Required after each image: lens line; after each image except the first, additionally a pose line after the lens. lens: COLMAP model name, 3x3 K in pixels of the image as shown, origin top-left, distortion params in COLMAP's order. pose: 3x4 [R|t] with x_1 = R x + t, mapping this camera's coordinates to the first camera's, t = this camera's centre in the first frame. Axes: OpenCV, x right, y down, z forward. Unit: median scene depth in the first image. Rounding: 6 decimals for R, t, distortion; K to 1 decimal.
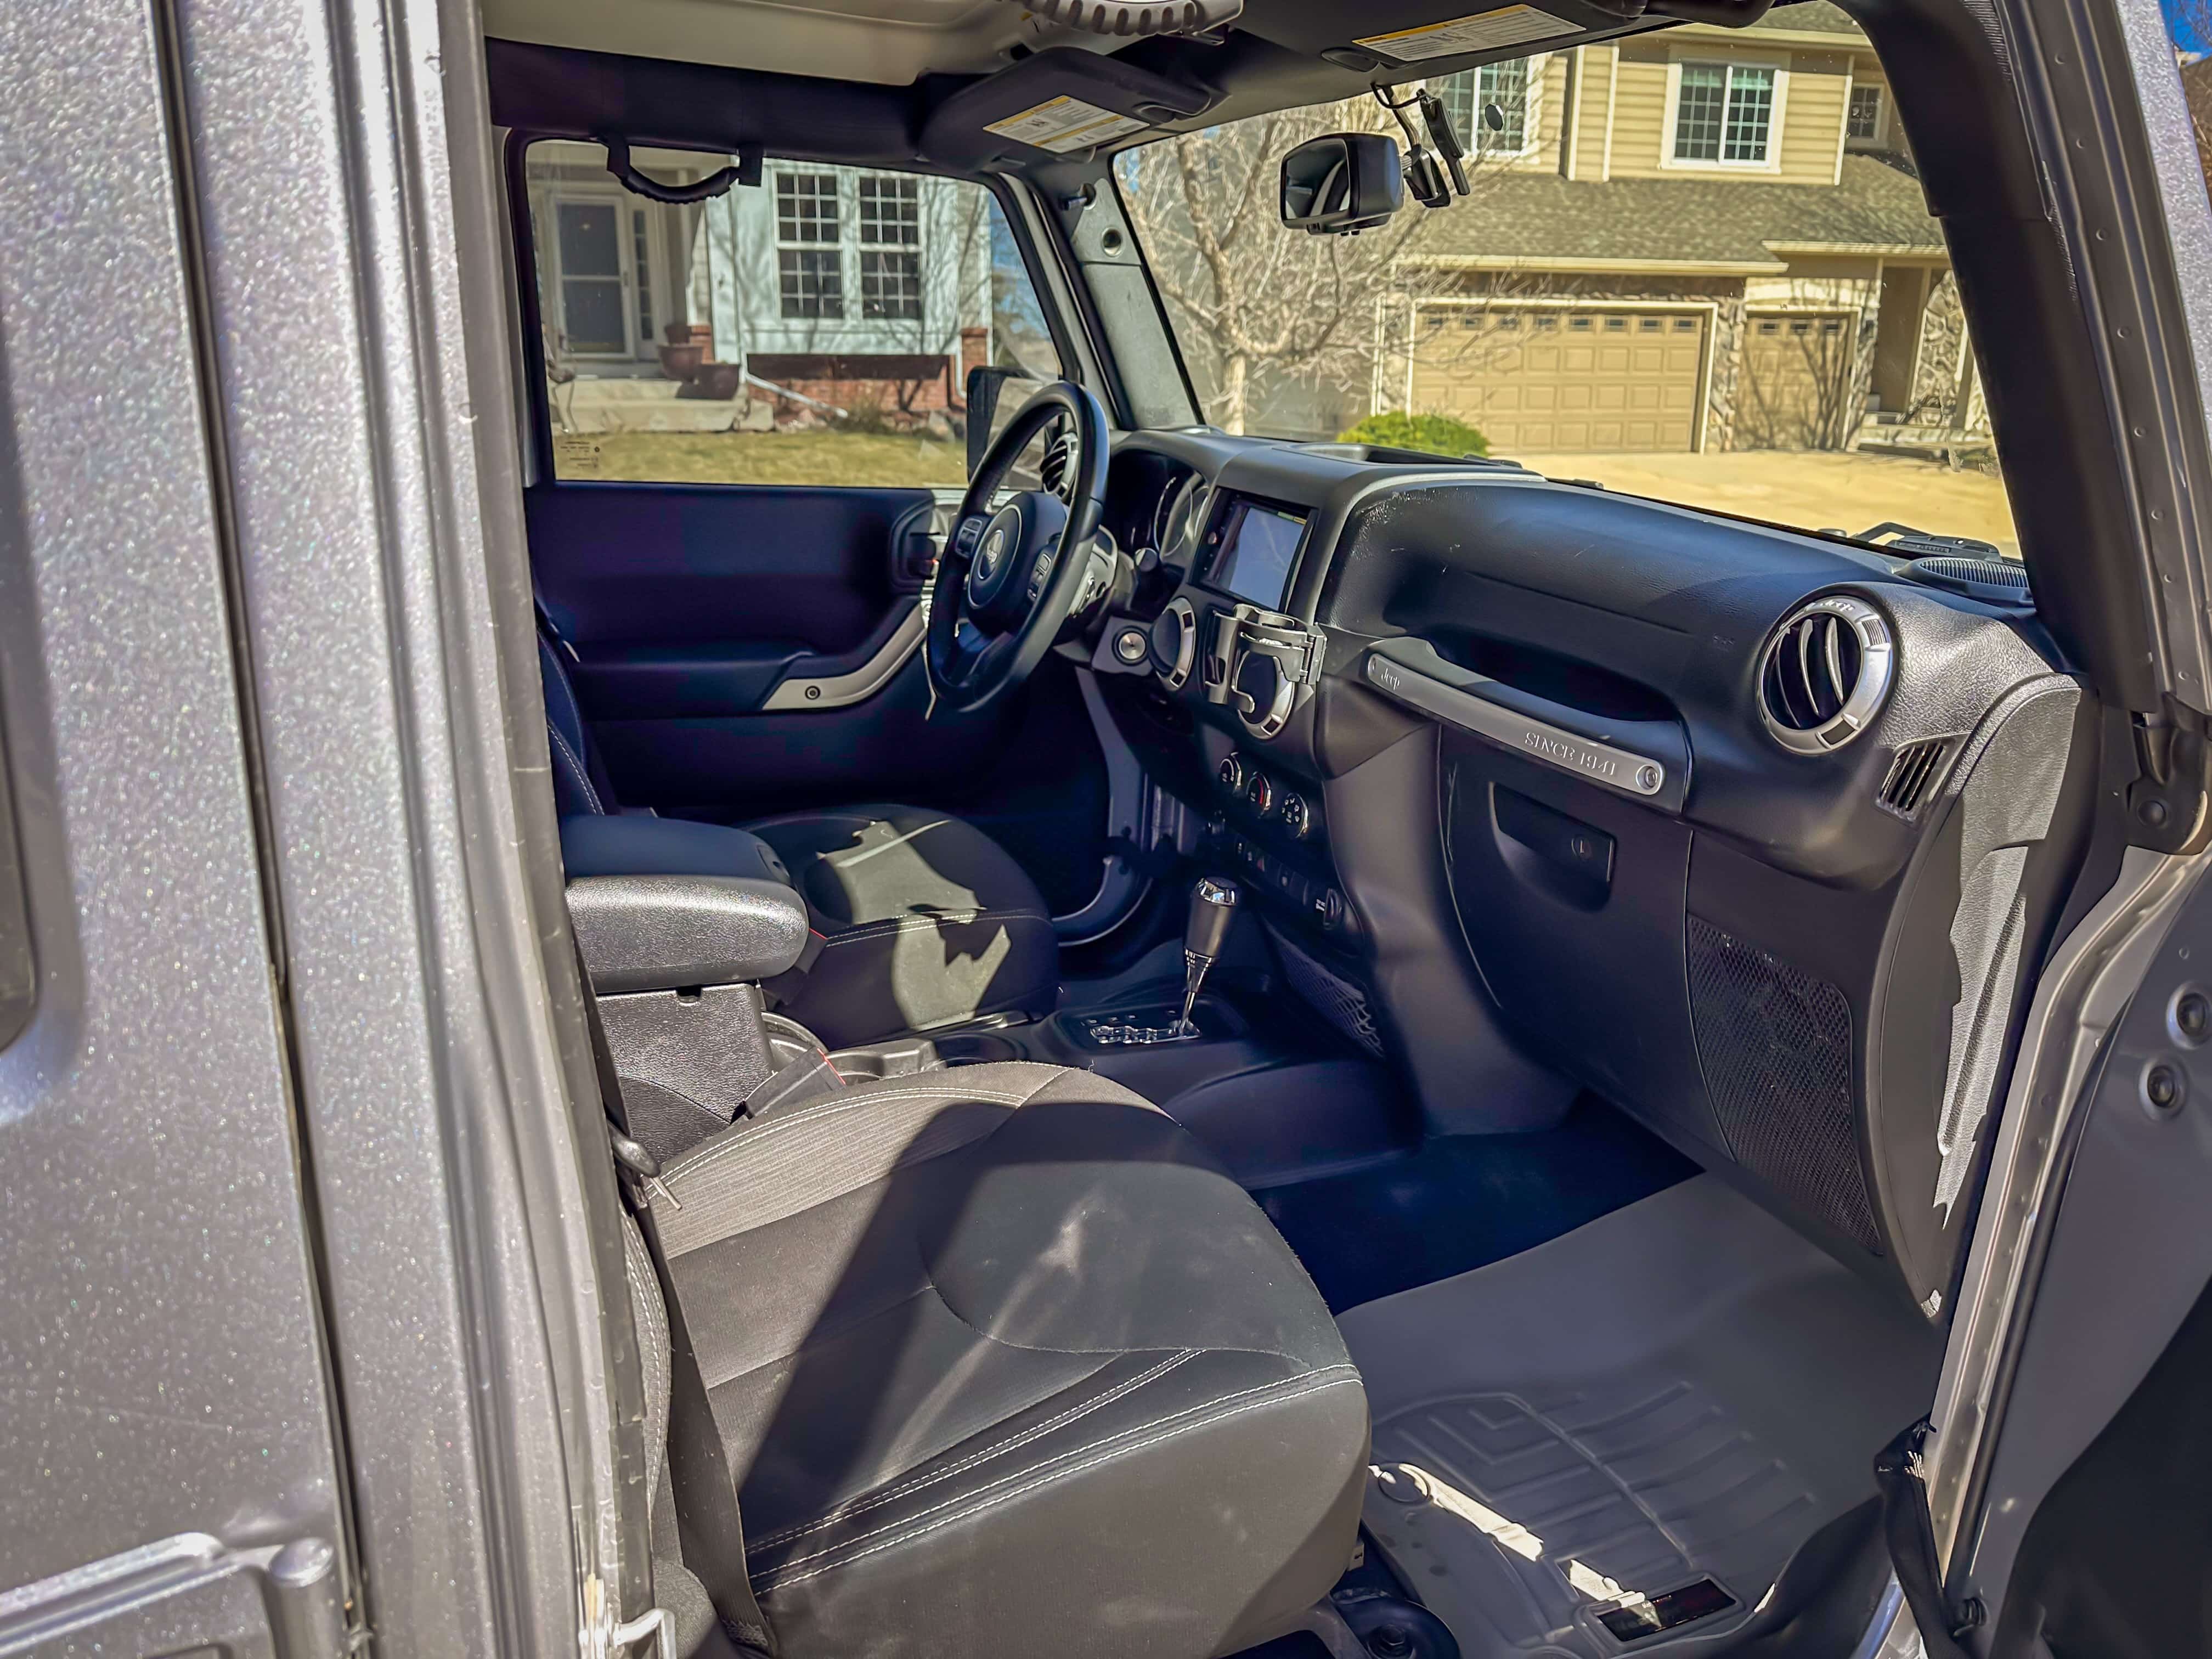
lens RADIAL K [[1567.8, 0, 1031.4], [0, 1567.8, 806.4], [0, 0, 1]] dist [-0.005513, 0.006982]
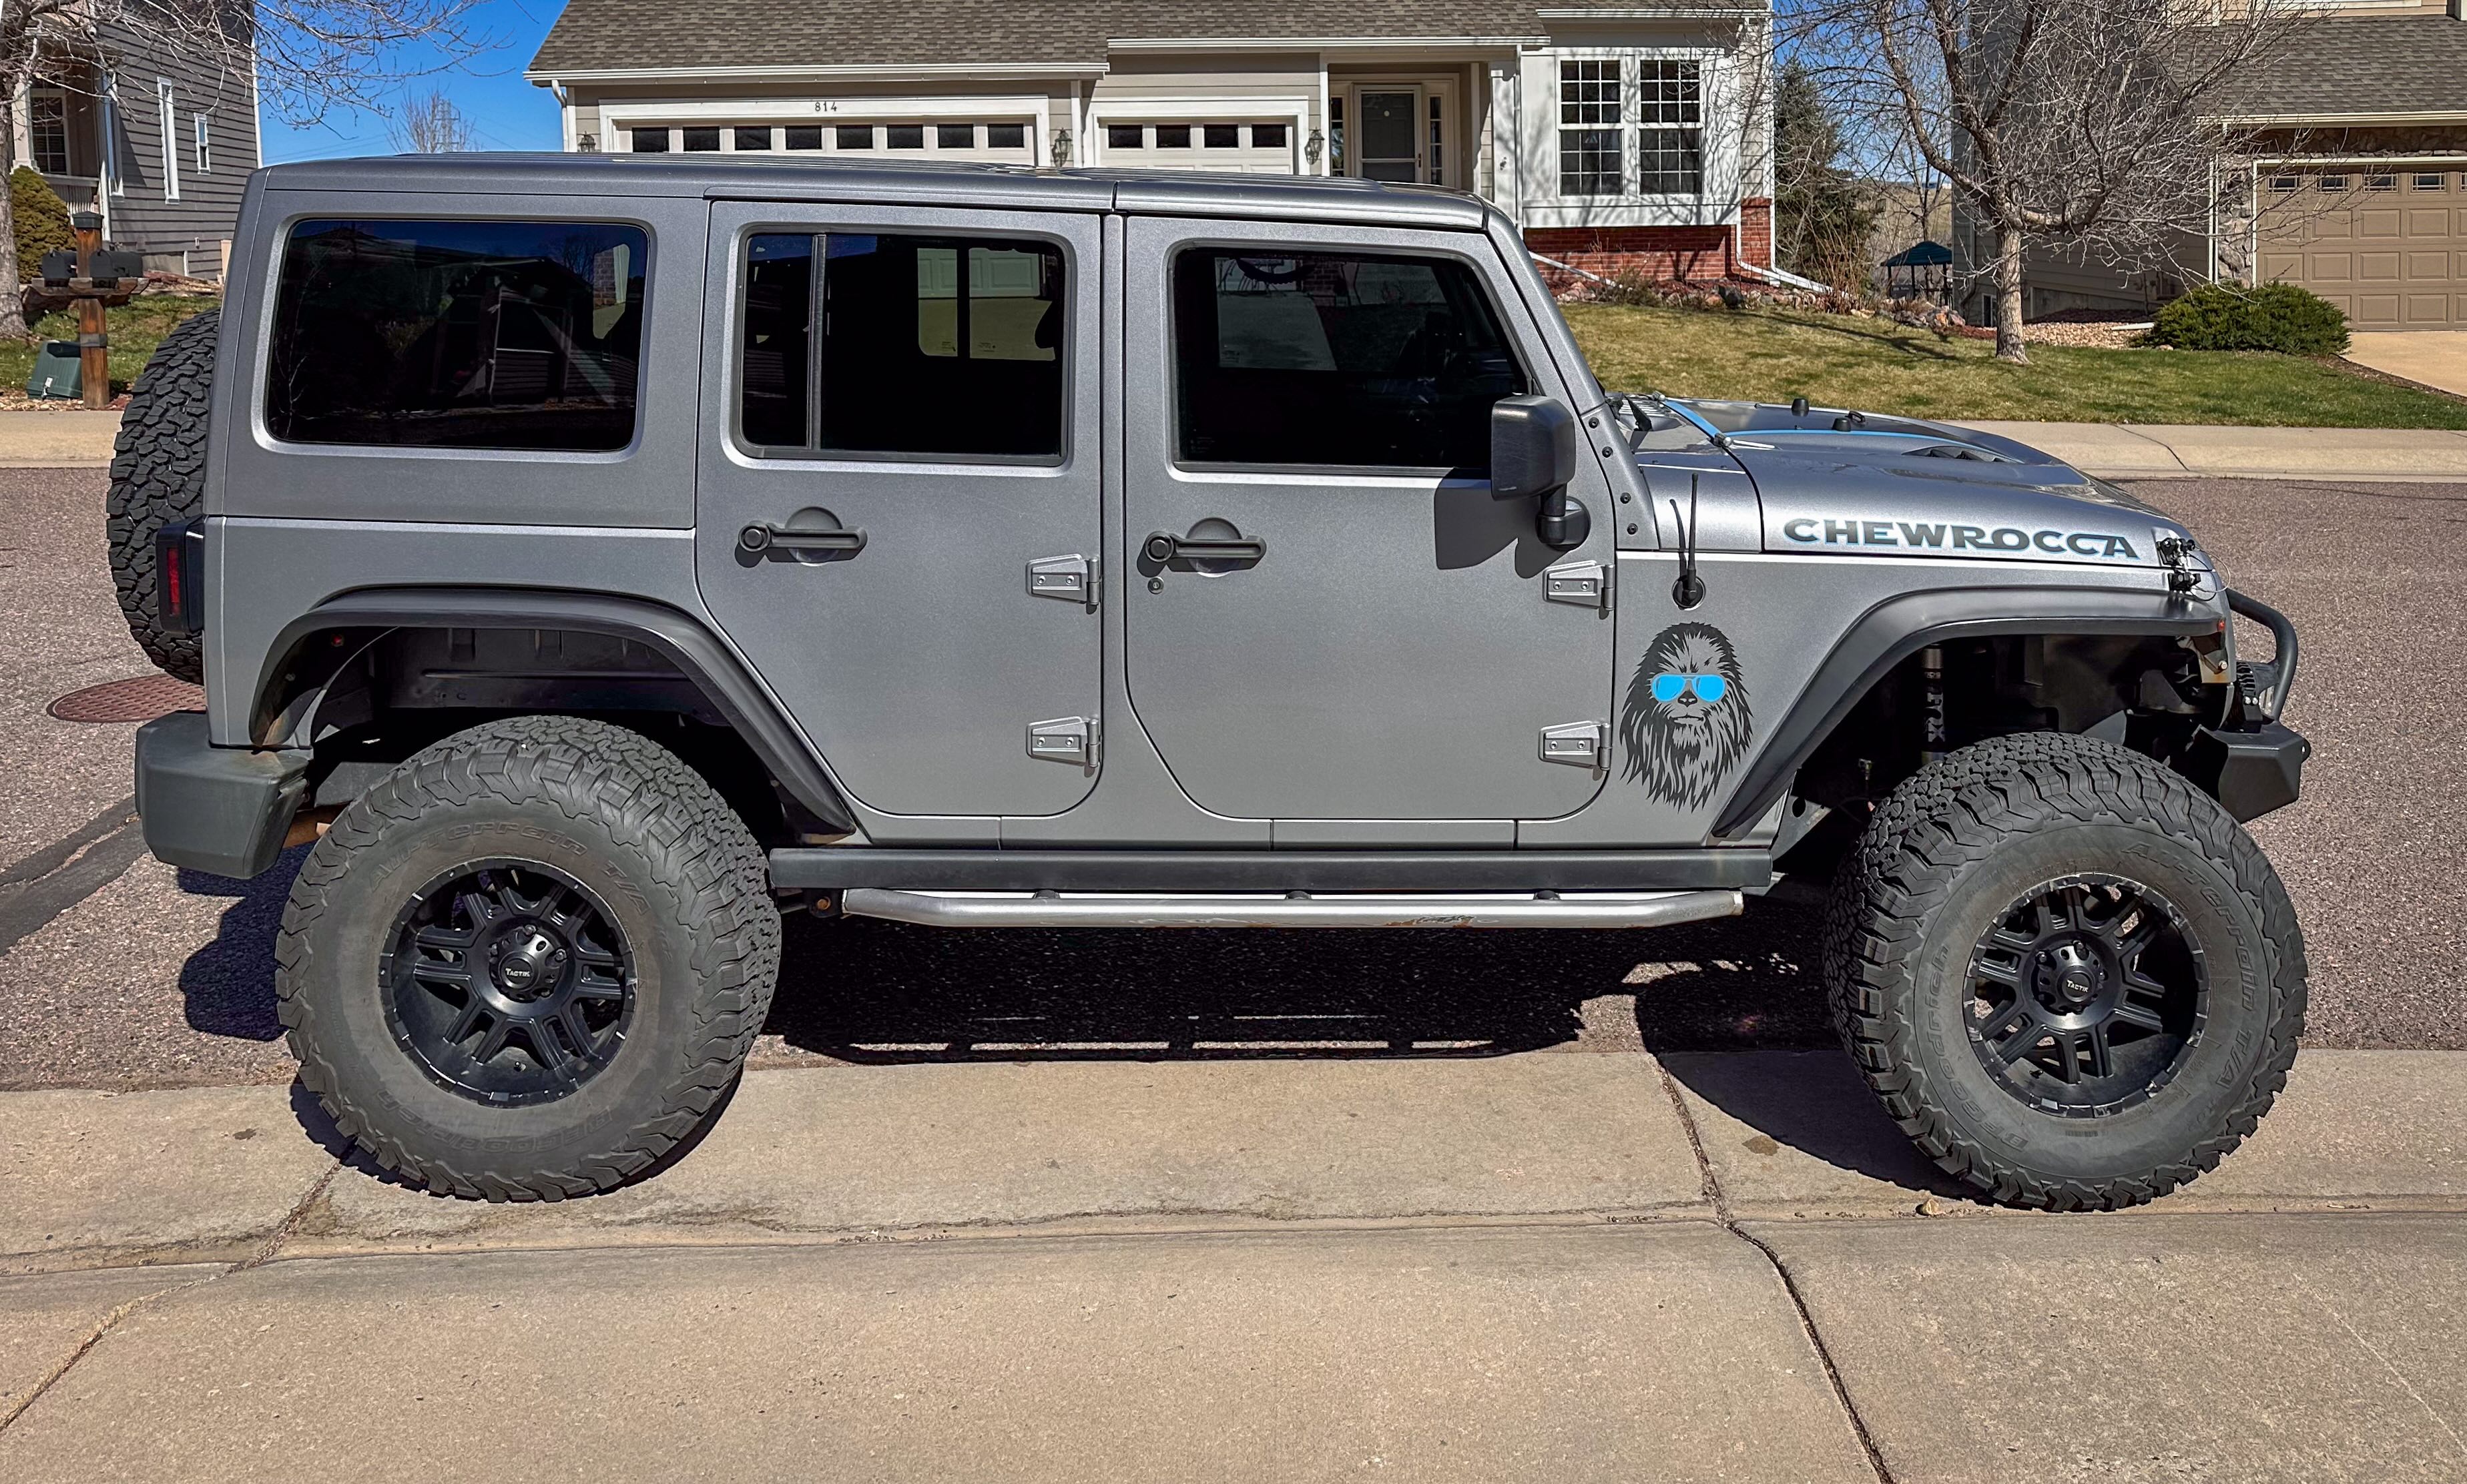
lens RADIAL K [[1728.4, 0, 1237.7], [0, 1728.4, 725.9], [0, 0, 1]] dist [-0.015218, 0.015285]
pose [[0.937503, 0.085456, -0.337320, 0.058019], [-0.081819, 0.996333, 0.025012, 0.032350], [0.338220, 0.004150, 0.941058, -0.160762]]
